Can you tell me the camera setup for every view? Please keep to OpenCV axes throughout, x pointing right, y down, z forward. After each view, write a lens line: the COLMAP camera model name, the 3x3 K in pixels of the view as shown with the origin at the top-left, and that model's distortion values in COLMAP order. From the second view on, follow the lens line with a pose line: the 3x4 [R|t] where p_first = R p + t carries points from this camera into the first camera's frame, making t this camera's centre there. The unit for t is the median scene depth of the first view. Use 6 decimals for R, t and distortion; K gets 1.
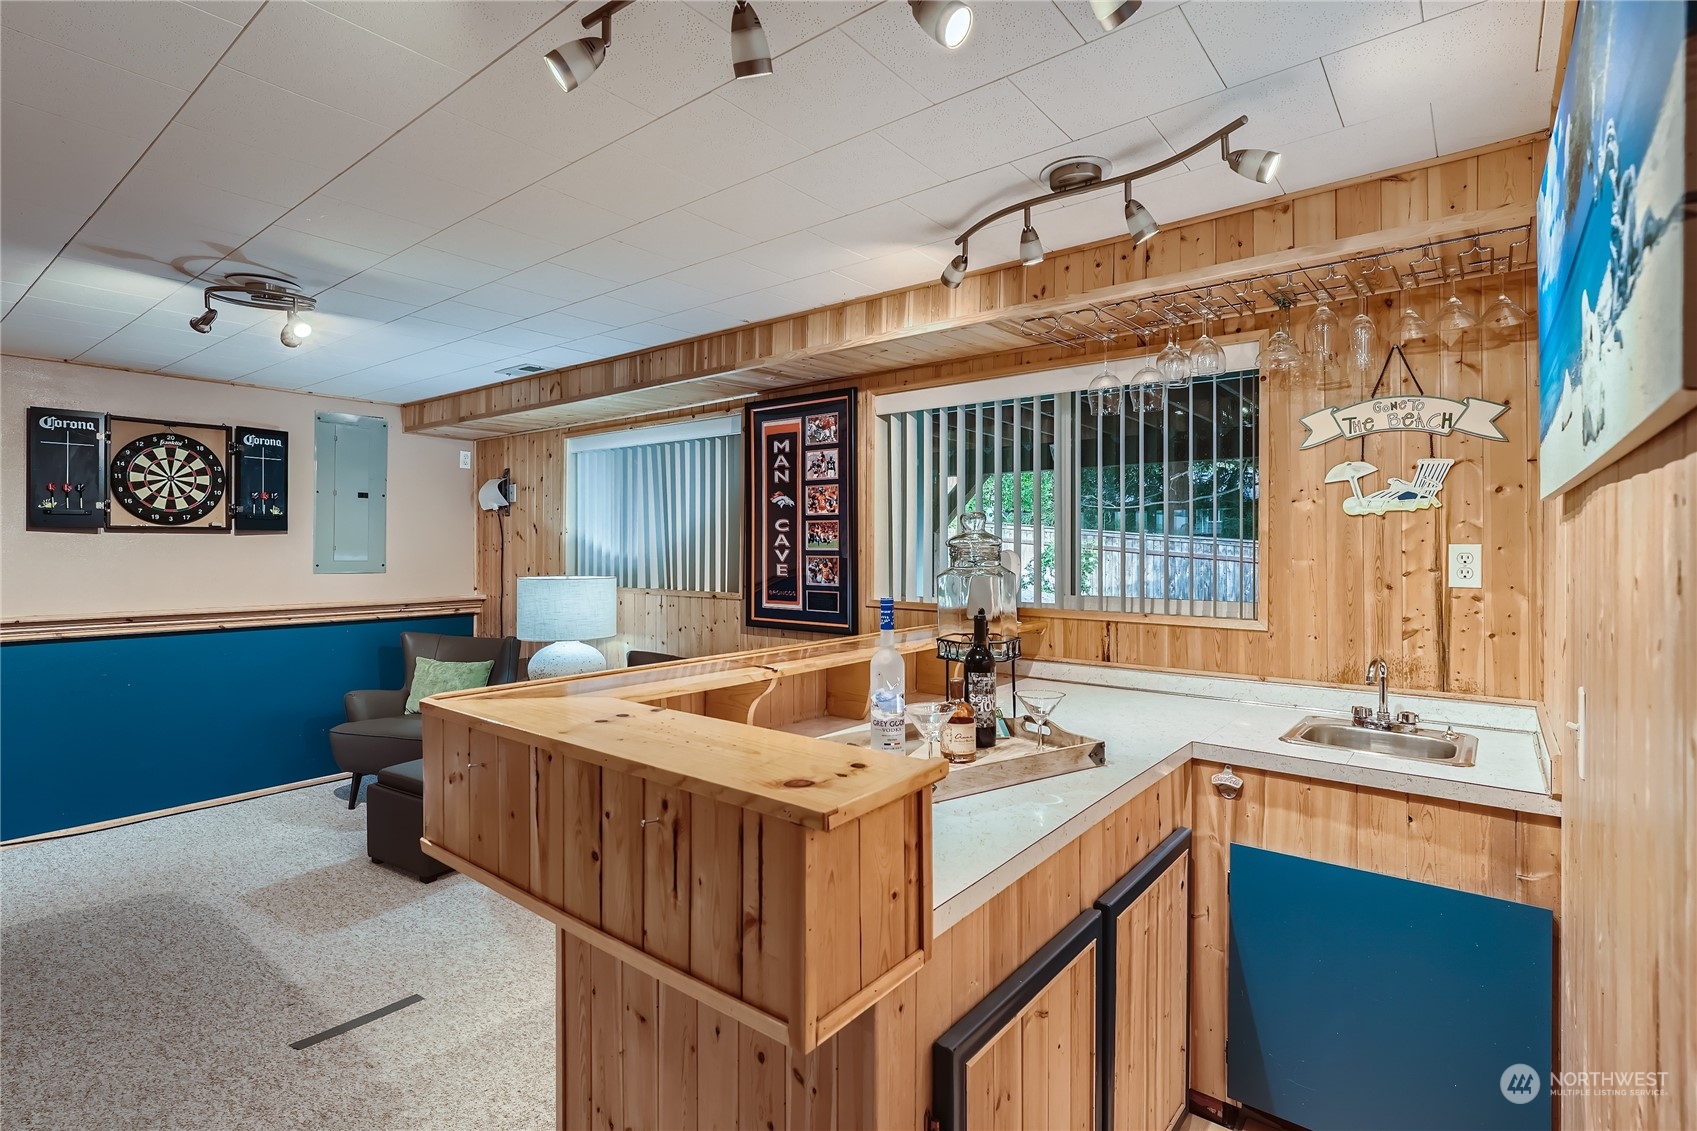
lens RADIAL K [[808.6, 0, 849.1], [0, 808.6, 560.1], [0, 0, 1]] dist [0.001458, 0.000418]
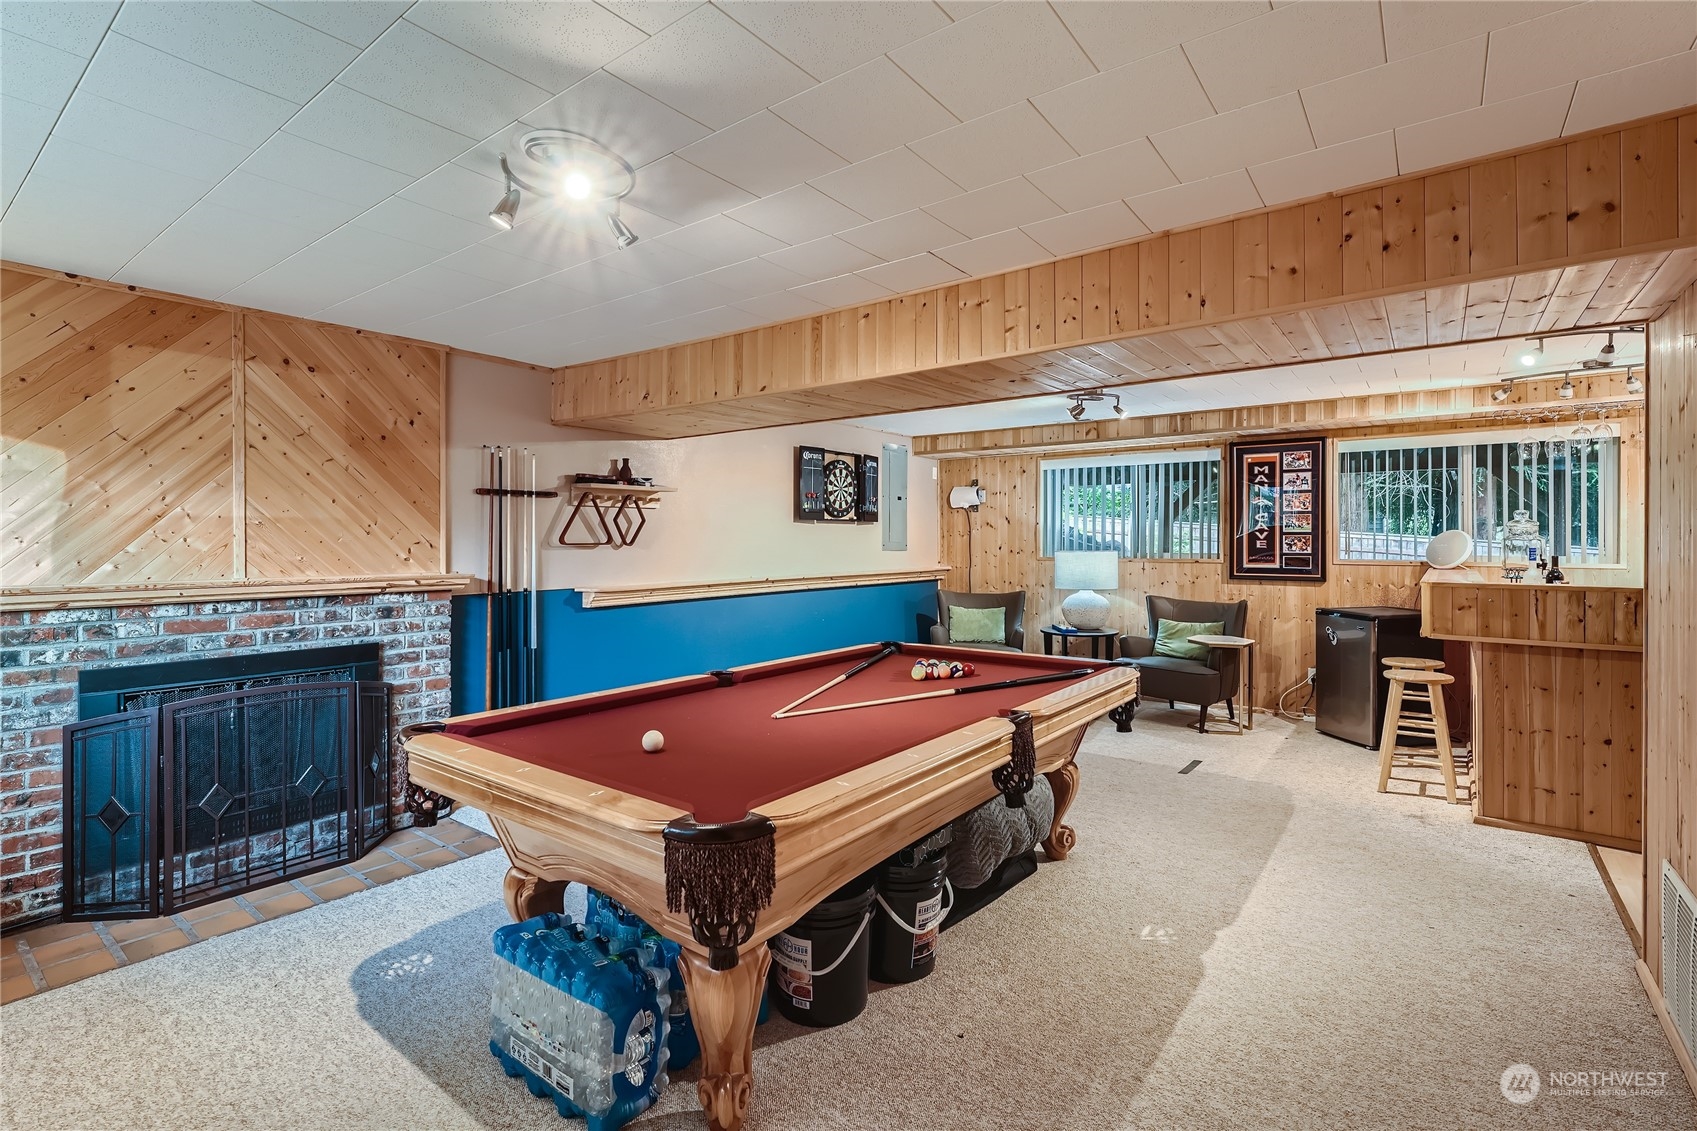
lens RADIAL K [[786.2, 0, 846.5], [0, 786.2, 551.3], [0, 0, 1]] dist [-0.005622, 0.000331]
pose [[0.999841, -0.003804, 0.017412, -0.960292], [0.003831, 0.999992, -0.001517, 0.026262], [-0.017406, 0.001583, 0.999847, -0.596246]]
